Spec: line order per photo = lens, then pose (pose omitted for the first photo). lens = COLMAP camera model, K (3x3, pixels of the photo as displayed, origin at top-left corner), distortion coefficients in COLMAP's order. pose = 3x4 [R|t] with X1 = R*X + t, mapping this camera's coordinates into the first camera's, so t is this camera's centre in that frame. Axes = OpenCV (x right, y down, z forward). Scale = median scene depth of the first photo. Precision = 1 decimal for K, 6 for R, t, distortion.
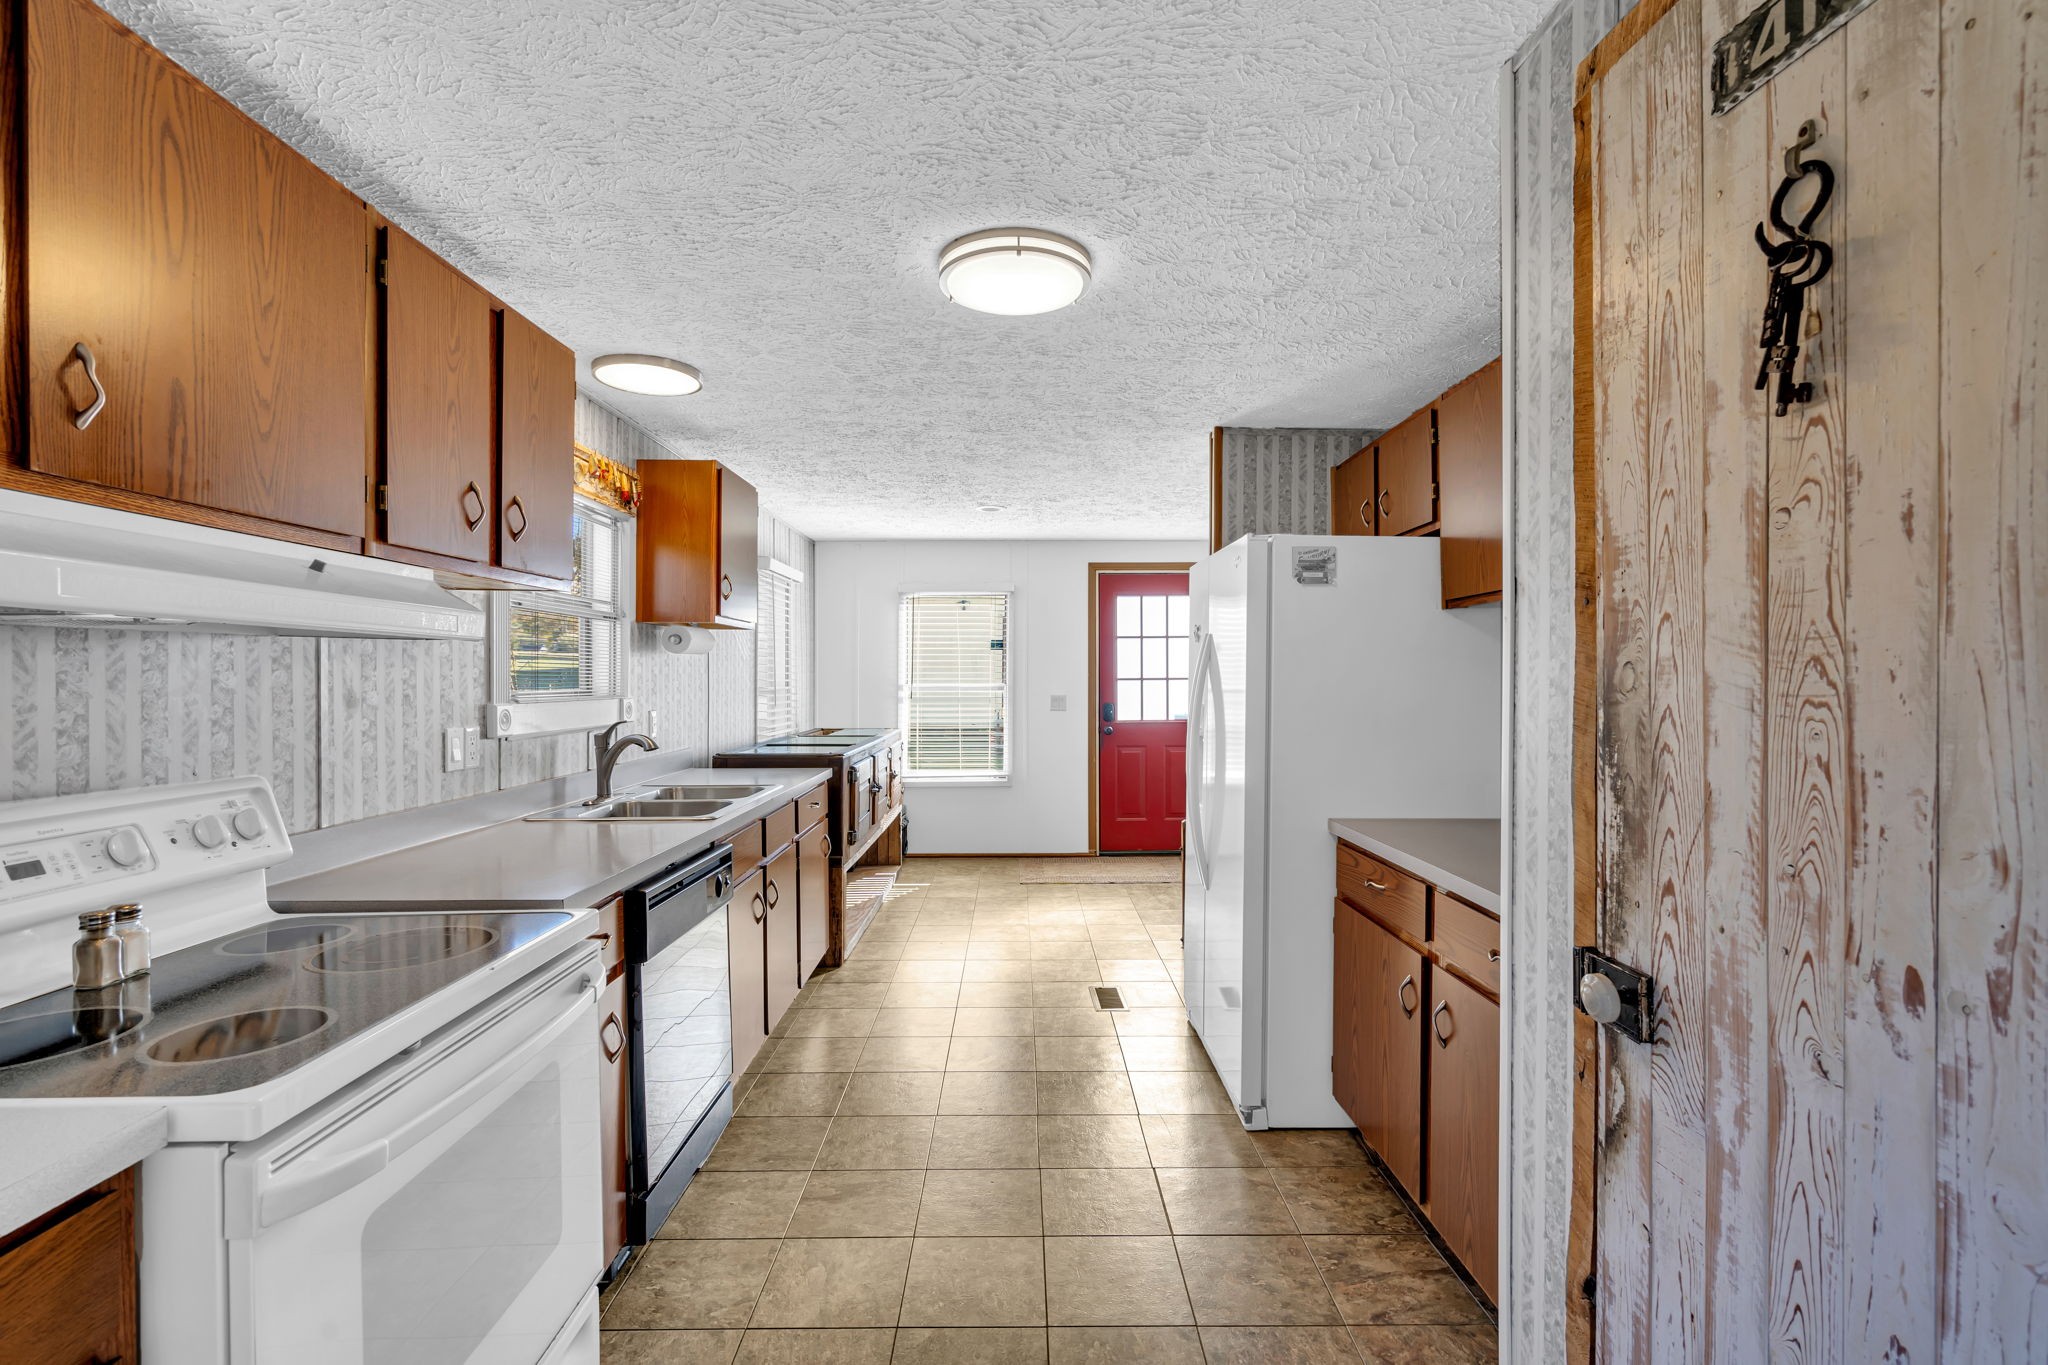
lens RADIAL K [[931.3, 0, 1028.3], [0, 931.3, 680.9], [0, 0, 1]] dist [0.000392, 0.000846]
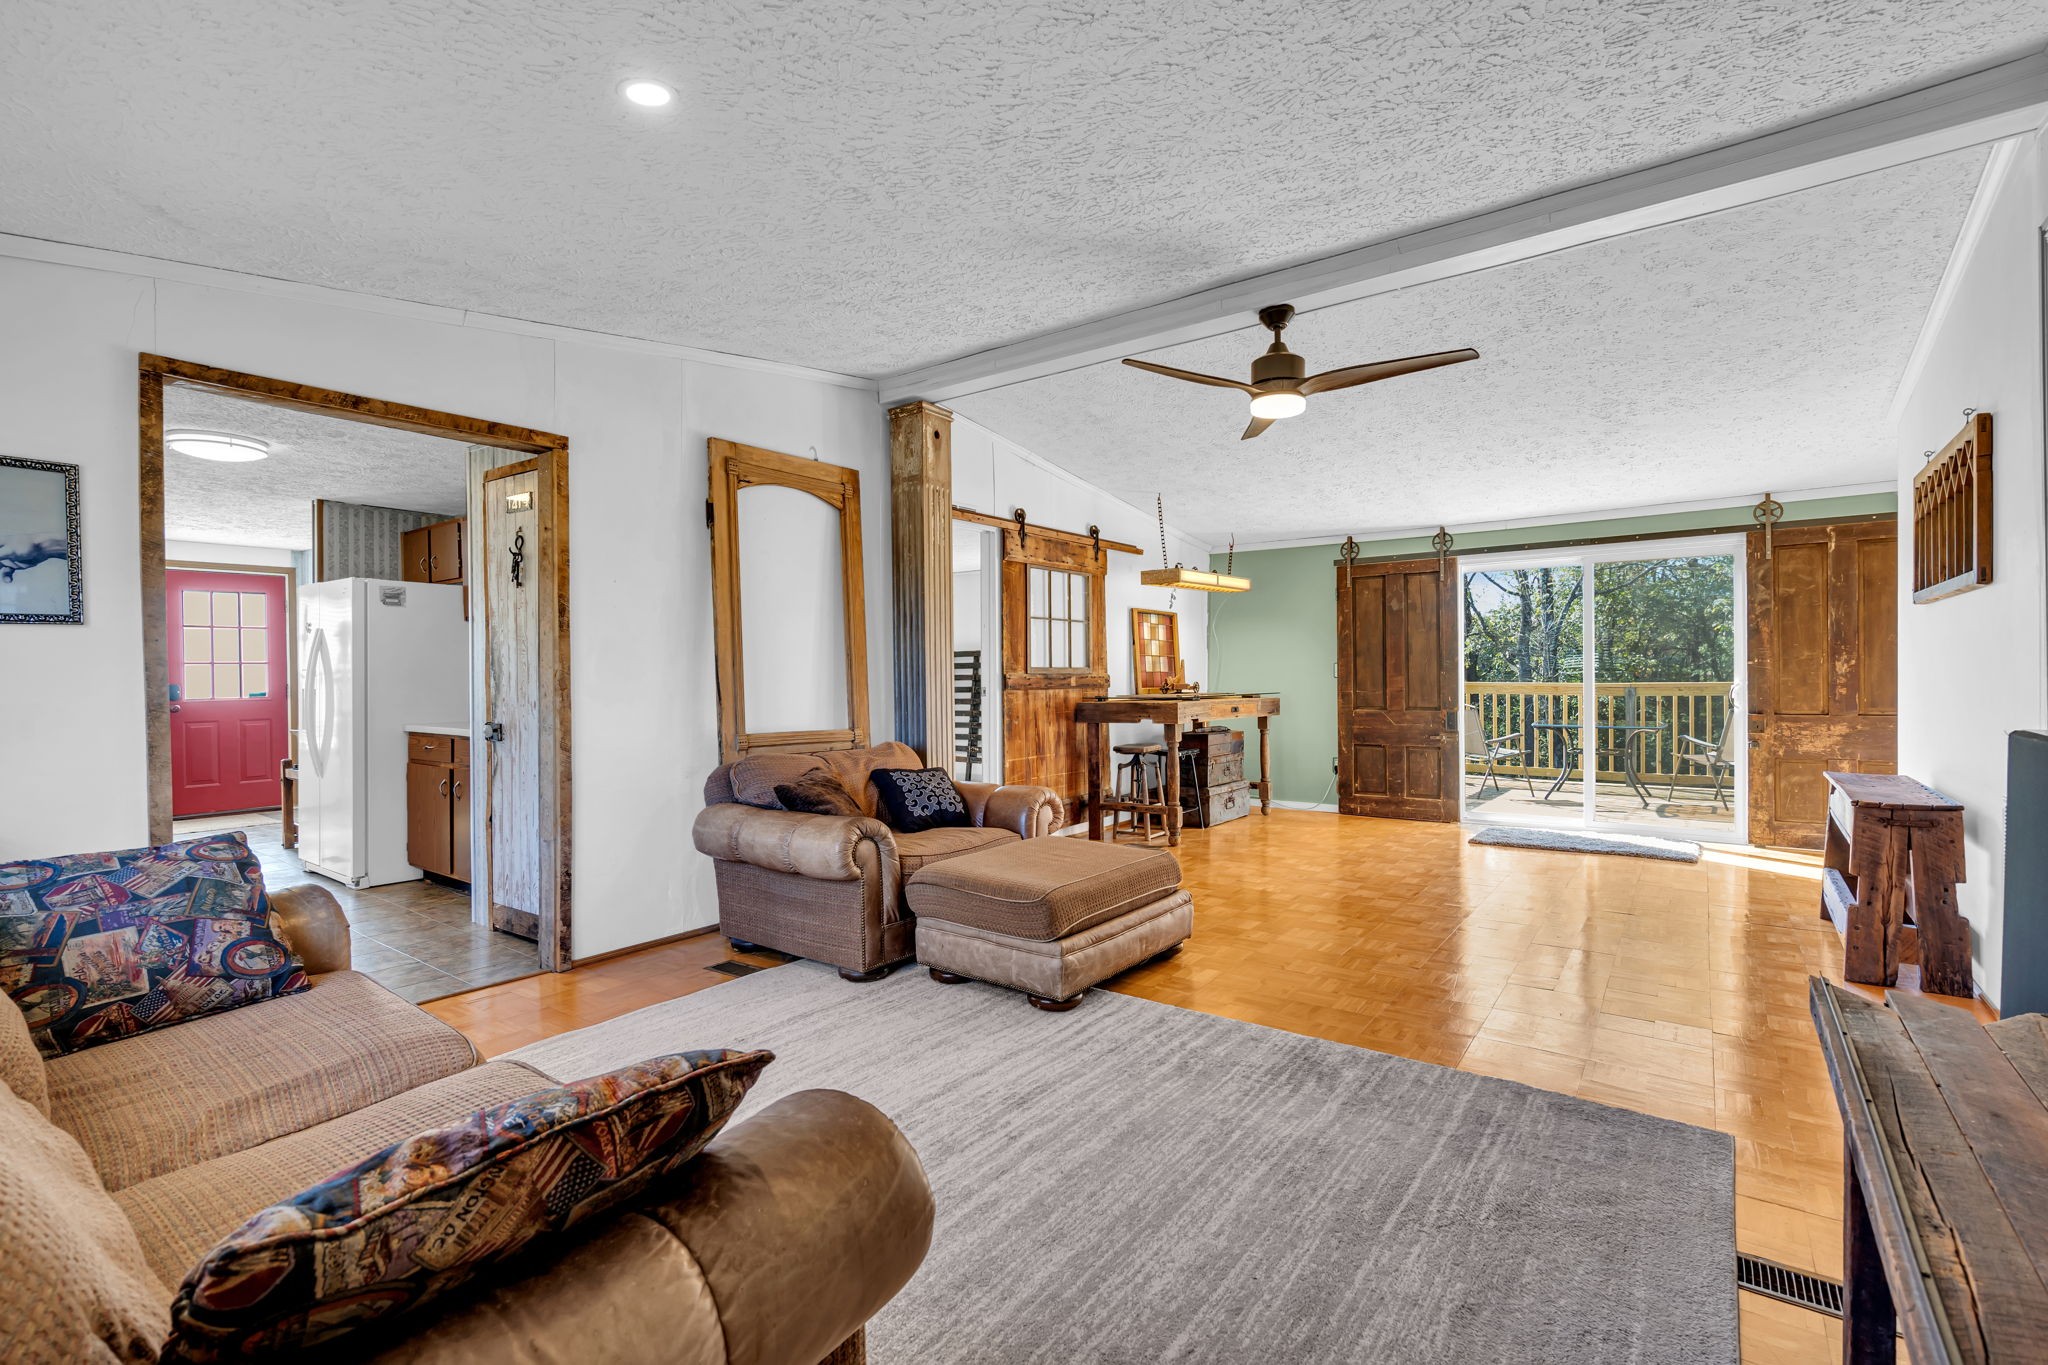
lens RADIAL K [[931.3, 0, 1028.3], [0, 931.3, 680.9], [0, 0, 1]] dist [0.000392, 0.000846]
pose [[0.614973, -0.012280, 0.788453, -0.307242], [0.011108, 0.999914, 0.006910, 0.040885], [-0.788470, 0.004509, 0.615056, -0.924632]]
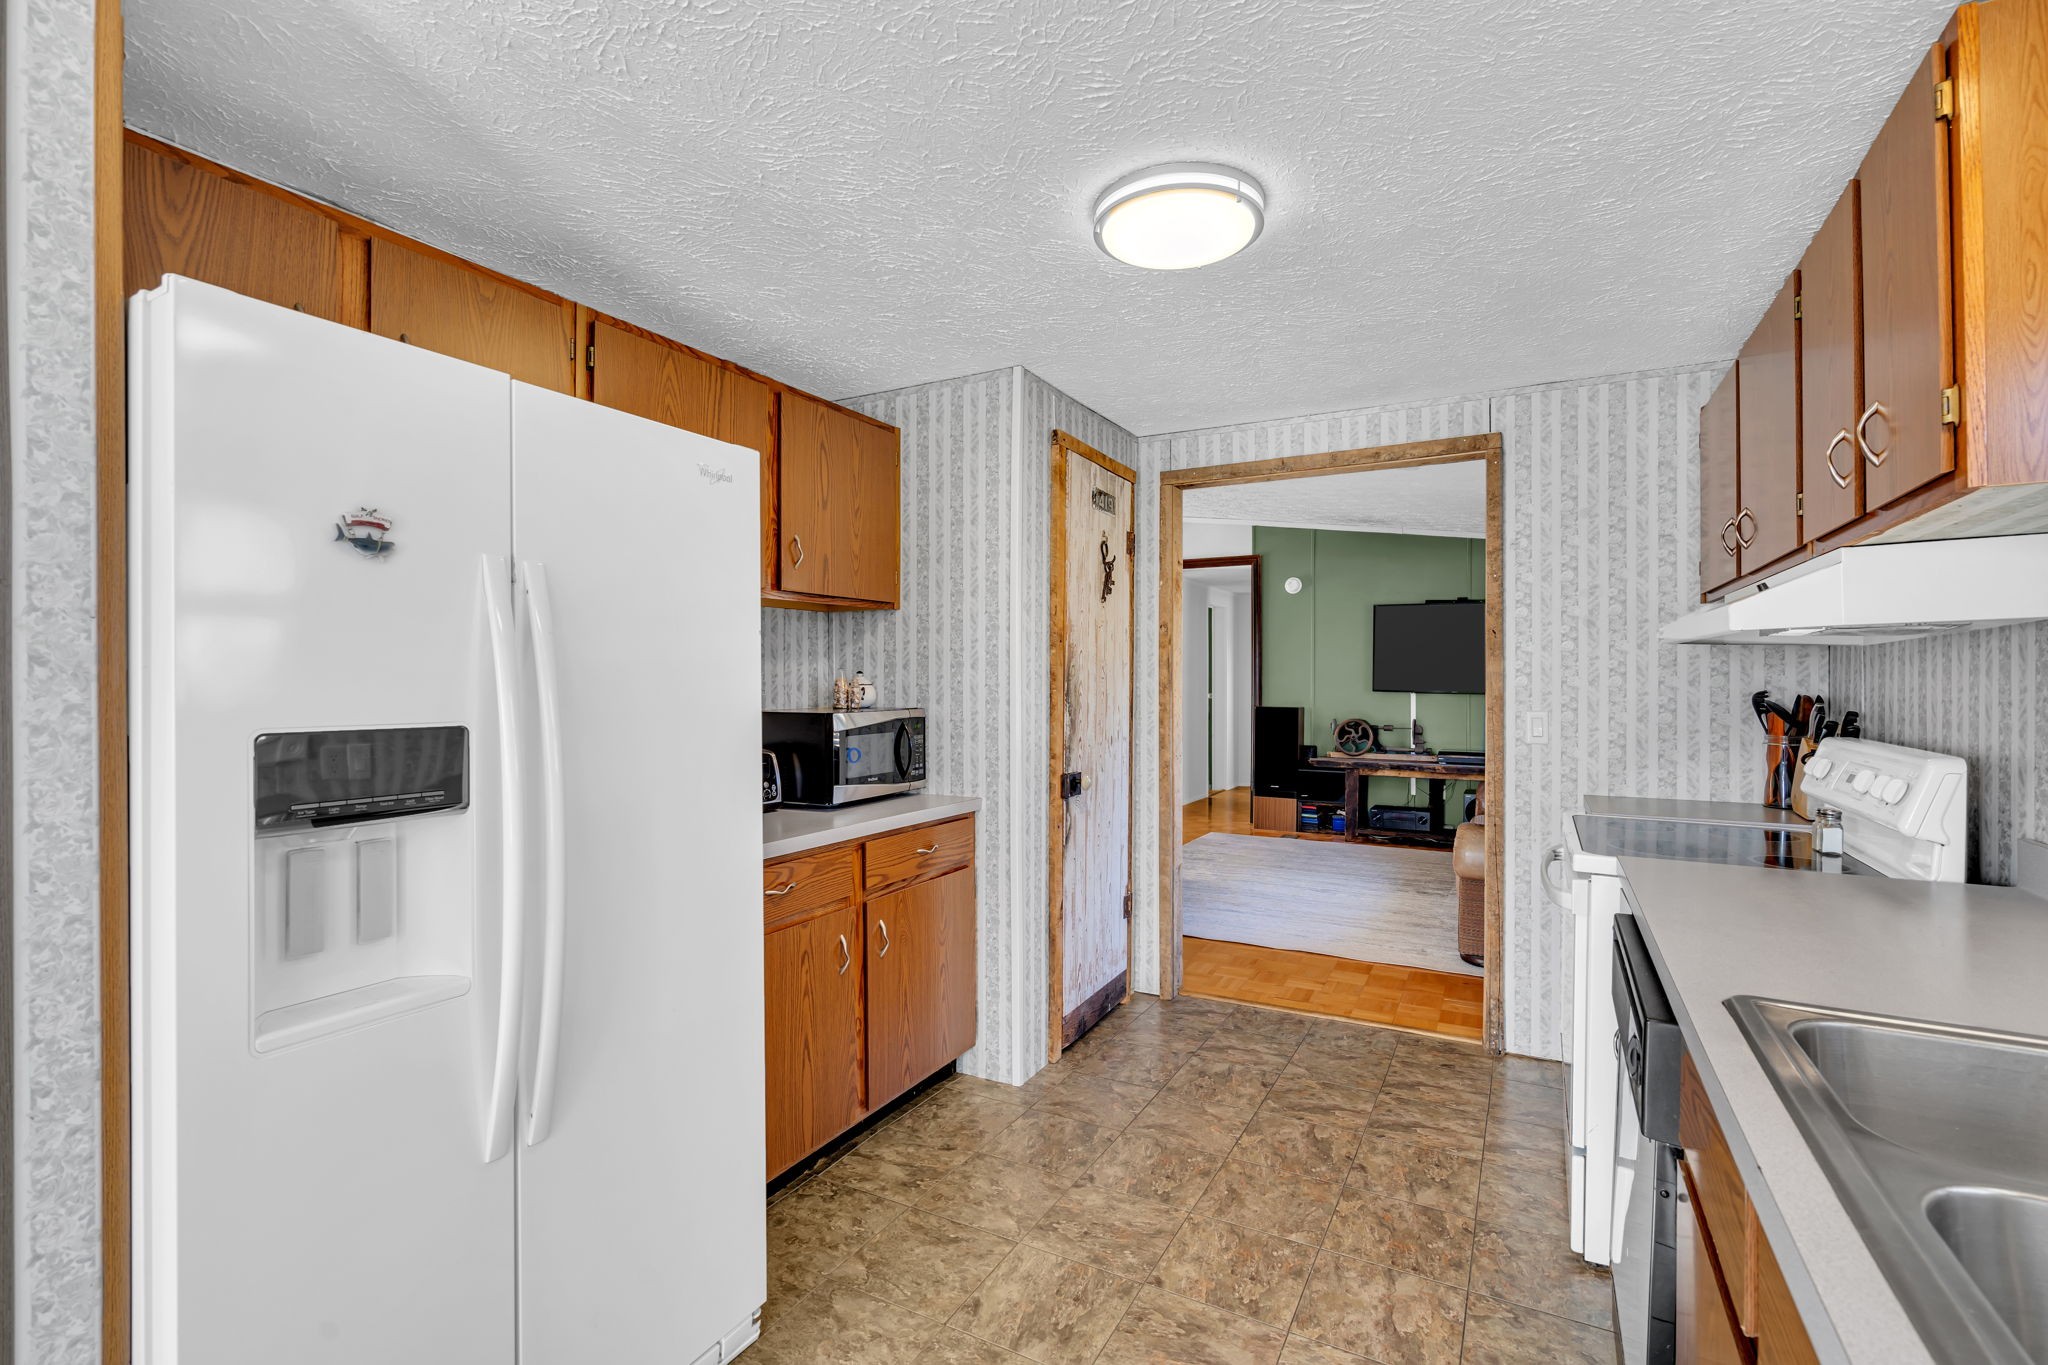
lens RADIAL K [[931.3, 0, 1028.3], [0, 931.3, 680.9], [0, 0, 1]] dist [0.000392, 0.000846]
pose [[-0.870533, -0.004632, 0.492088, -0.195351], [-0.000909, 0.999969, 0.007803, 0.001640], [-0.492109, 0.006346, -0.870511, 1.090970]]
